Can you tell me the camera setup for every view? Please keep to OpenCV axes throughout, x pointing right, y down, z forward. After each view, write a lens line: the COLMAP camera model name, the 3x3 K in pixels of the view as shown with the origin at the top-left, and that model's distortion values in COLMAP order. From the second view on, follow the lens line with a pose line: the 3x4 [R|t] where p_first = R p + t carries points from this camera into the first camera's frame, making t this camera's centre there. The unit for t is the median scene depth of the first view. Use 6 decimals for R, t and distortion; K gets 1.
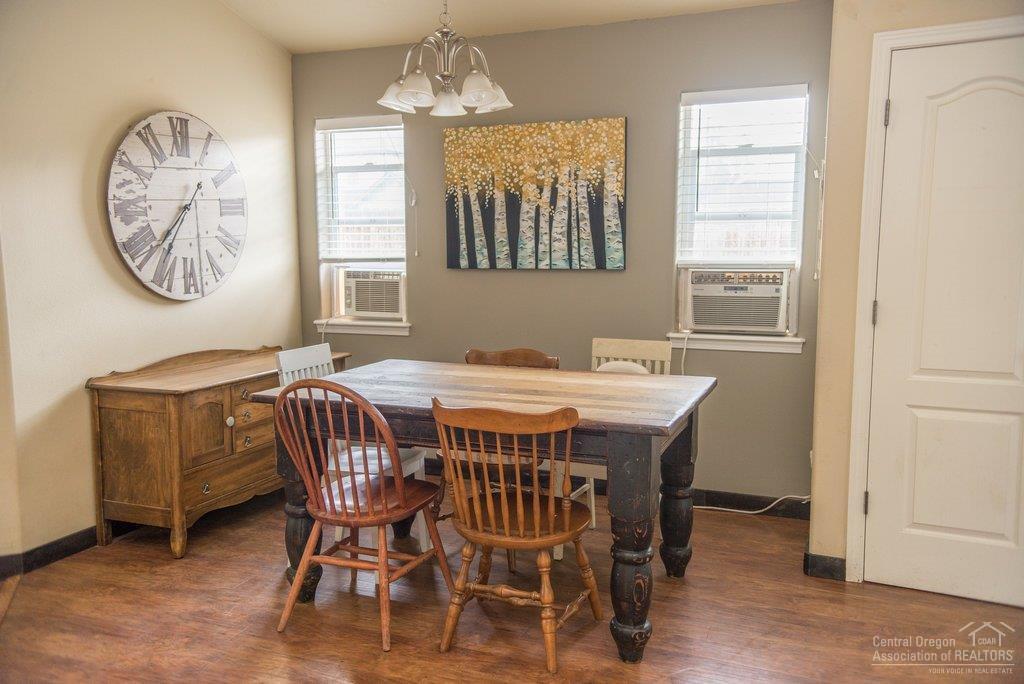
lens RADIAL K [[842.4, 0, 512.0], [0, 842.4, 342.0], [0, 0, 1]] dist [0.081167, 0.005584]
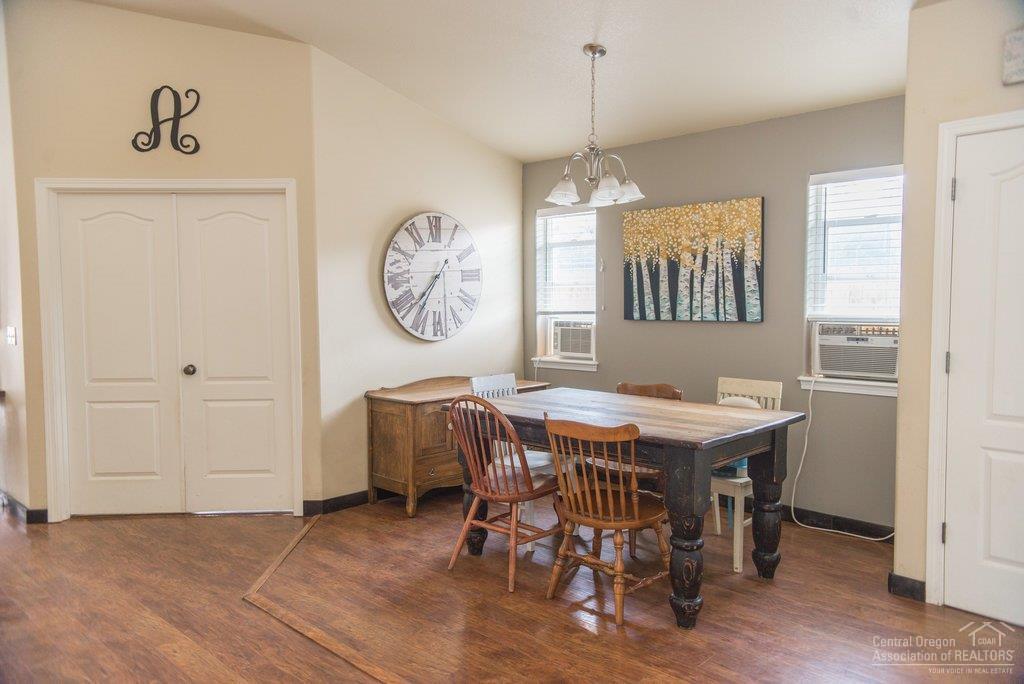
lens RADIAL K [[737.5, 0, 516.5], [0, 737.5, 338.8], [0, 0, 1]] dist [0.035928, 0.002928]
pose [[0.929033, 0.018132, -0.369553, 0.214534], [-0.040322, 0.997811, -0.052409, 0.007580], [0.367794, 0.063590, 0.927730, -0.106258]]
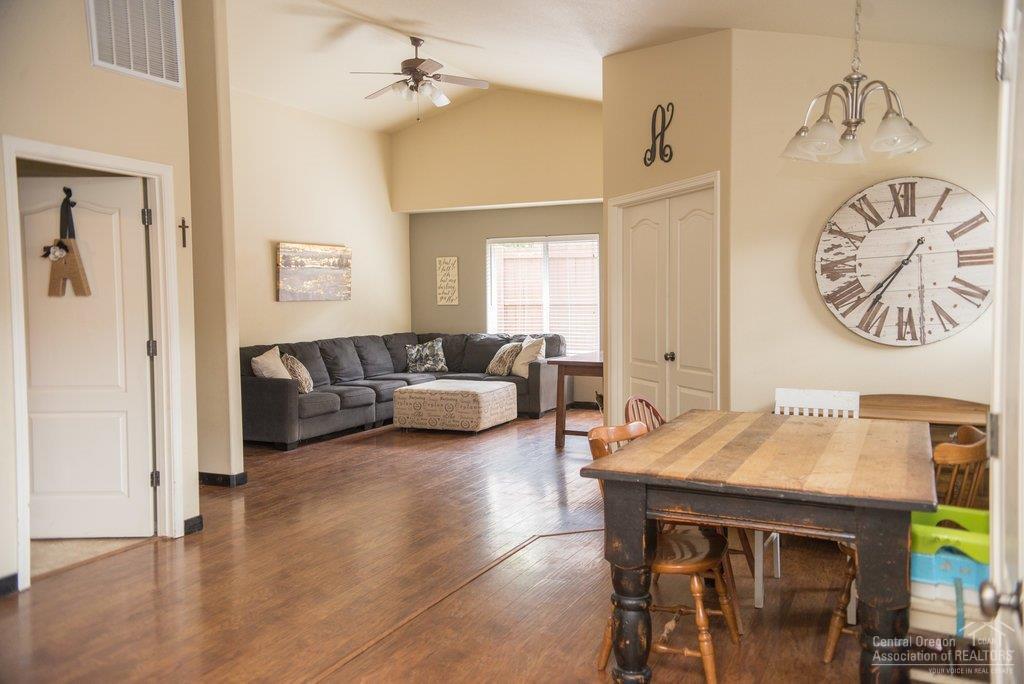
lens RADIAL K [[842.4, 0, 512.0], [0, 842.4, 342.0], [0, 0, 1]] dist [0.081167, 0.005584]
pose [[-0.066130, 0.059341, -0.996045, 0.784739], [-0.110193, 0.991690, 0.066398, -0.075594], [0.991708, 0.114148, -0.059041, 0.594616]]
